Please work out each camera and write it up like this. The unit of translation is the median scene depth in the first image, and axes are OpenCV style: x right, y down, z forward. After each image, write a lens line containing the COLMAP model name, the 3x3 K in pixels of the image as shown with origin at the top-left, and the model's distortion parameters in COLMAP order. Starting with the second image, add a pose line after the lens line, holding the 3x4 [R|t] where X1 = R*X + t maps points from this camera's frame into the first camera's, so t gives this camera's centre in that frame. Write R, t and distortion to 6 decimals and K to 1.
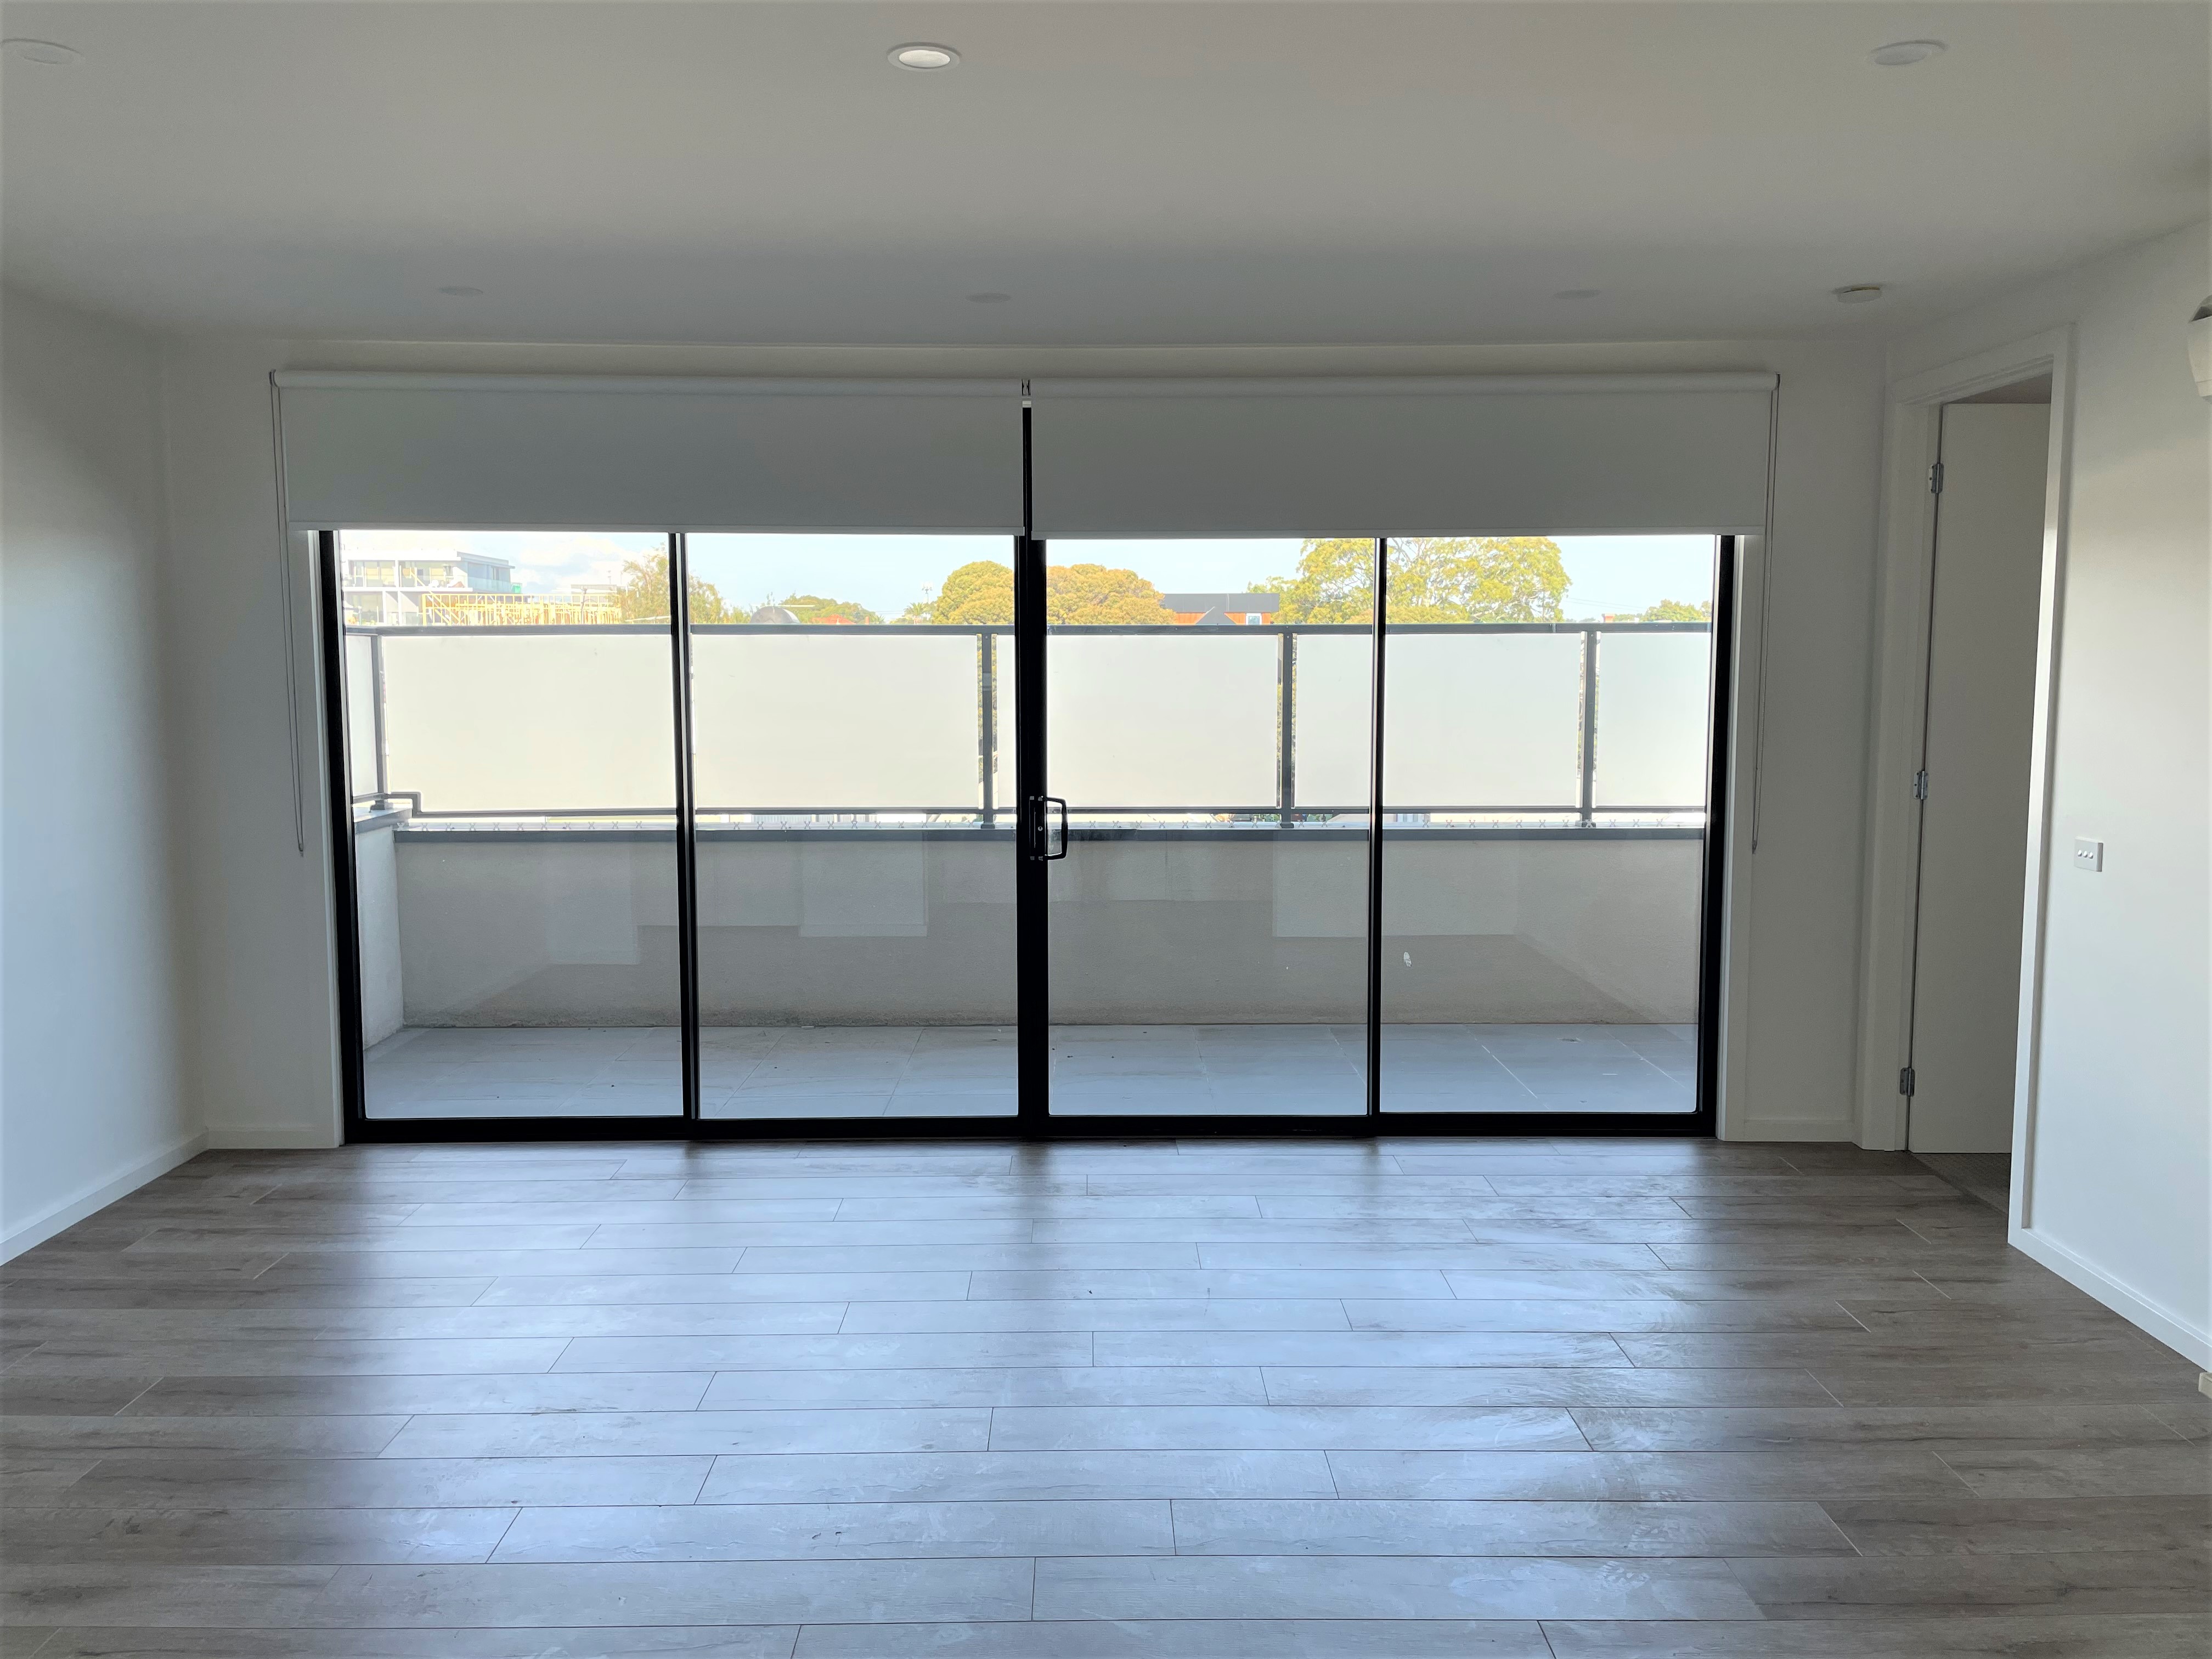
lens RADIAL K [[1714.8, 0, 1106.8], [0, 1714.8, 838.2], [0, 0, 1]] dist [0.068632, -0.070804]
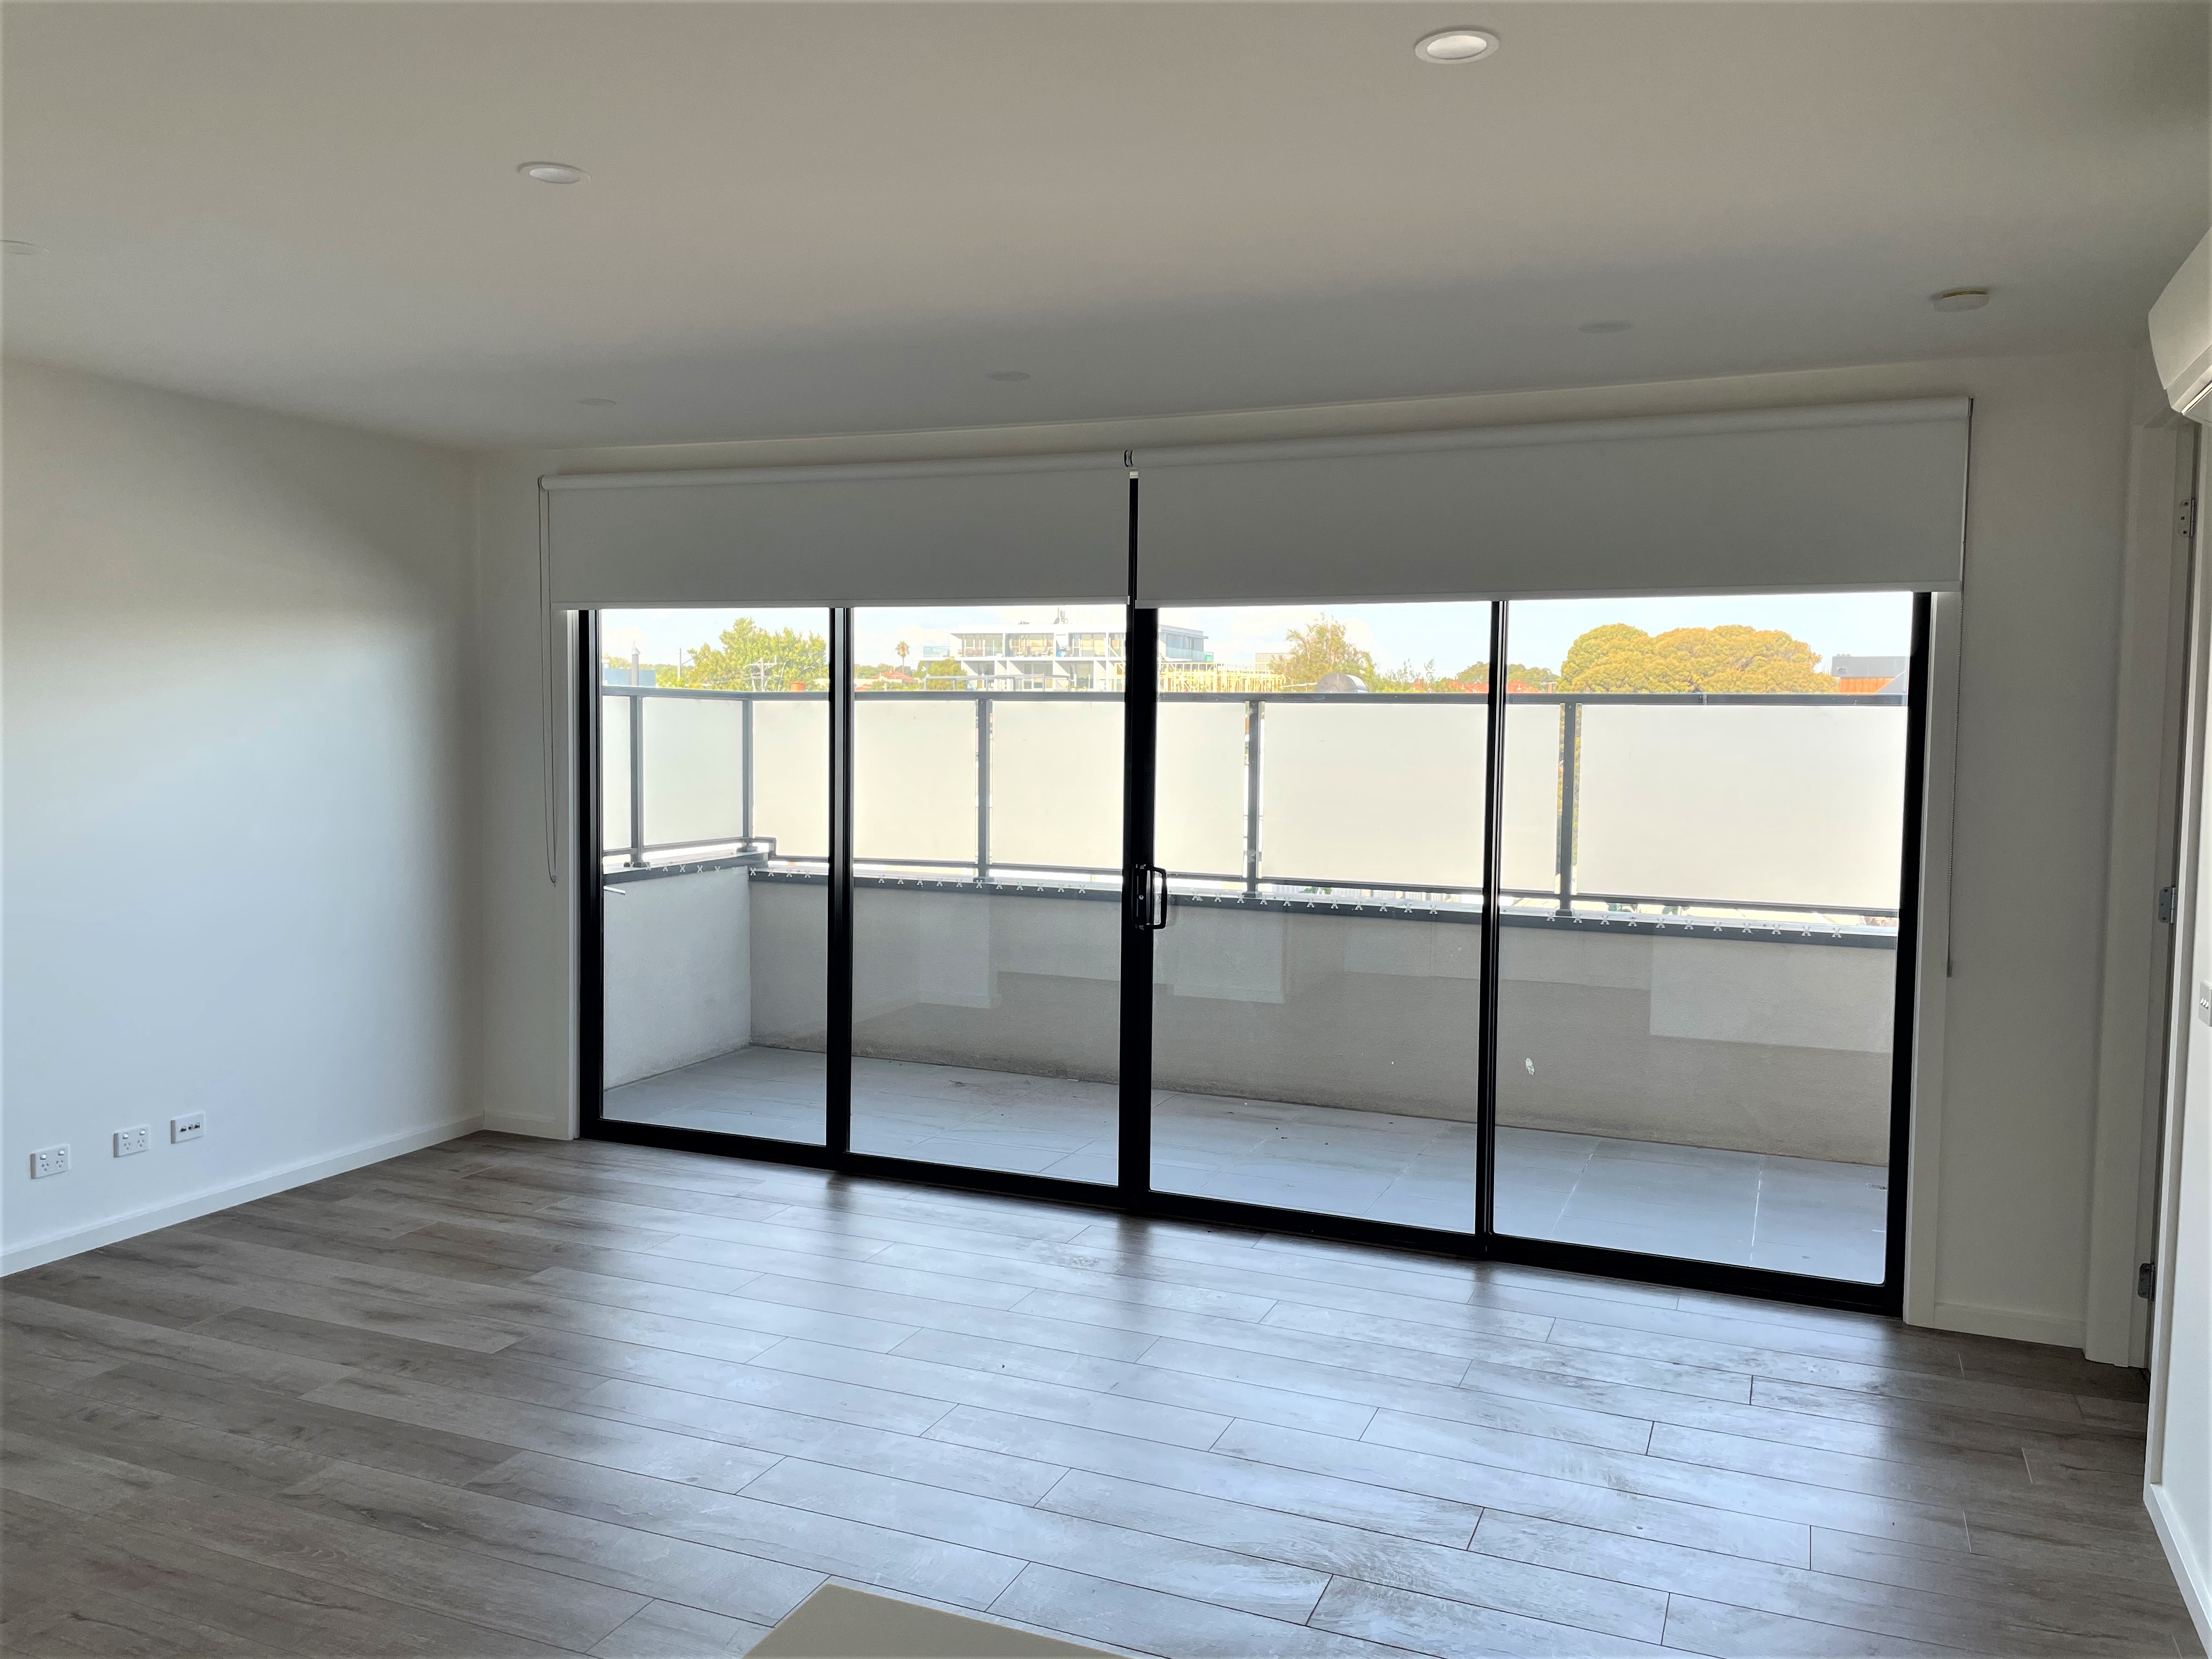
lens RADIAL K [[1714.8, 0, 1046.1], [0, 1714.8, 802.7], [0, 0, 1]] dist [0.068632, -0.070804]
pose [[0.913509, 0.032113, -0.405550, 0.311450], [-0.055767, 0.997354, -0.046643, -0.009900], [0.402979, 0.065225, 0.912882, 0.068830]]
